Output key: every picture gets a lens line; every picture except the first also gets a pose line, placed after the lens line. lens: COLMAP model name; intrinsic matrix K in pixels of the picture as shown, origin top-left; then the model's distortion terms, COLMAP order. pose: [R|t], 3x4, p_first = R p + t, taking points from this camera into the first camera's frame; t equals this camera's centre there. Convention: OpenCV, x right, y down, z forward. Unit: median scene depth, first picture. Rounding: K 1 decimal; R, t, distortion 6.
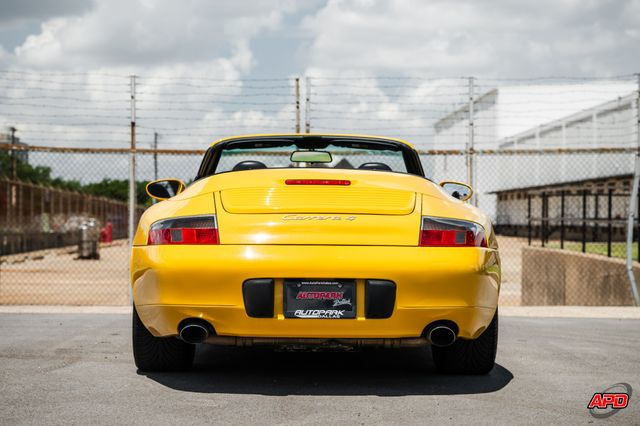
lens RADIAL K [[1524.7, 0, 320.0], [0, 1524.7, 213.0], [0, 0, 1]] dist [0.553173, 0.166046]
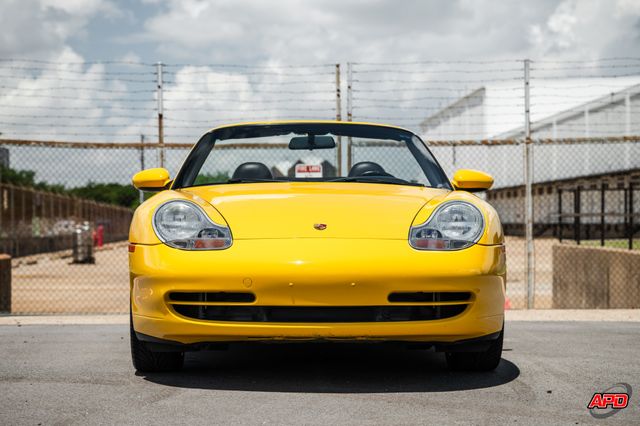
lens RADIAL K [[1524.7, 0, 320.0], [0, 1524.7, 213.0], [0, 0, 1]] dist [0.553173, 0.166046]
pose [[0.999855, -0.012764, 0.011247, -0.020897], [0.012773, 0.999918, -0.000777, 0.001247], [-0.011236, 0.000921, 0.999936, 0.044027]]
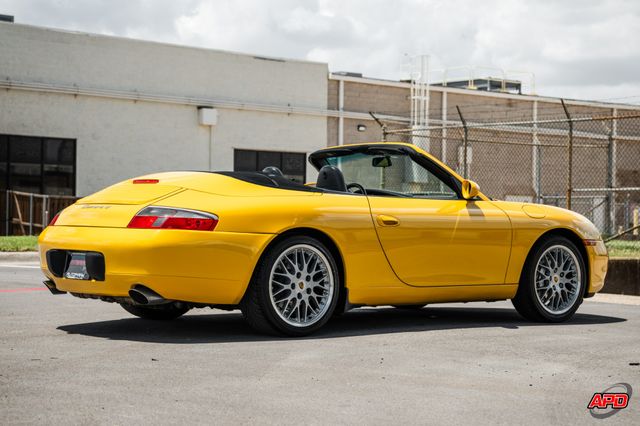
lens RADIAL K [[1313.6, 0, 297.9], [0, 1313.6, 214.9], [0, 0, 1]] dist [0.366257, 0.051404]
pose [[0.618874, -0.000422, -0.785490, 0.202916], [-0.007113, 0.999956, -0.006141, 0.003182], [0.785458, 0.009388, 0.618844, 0.078303]]
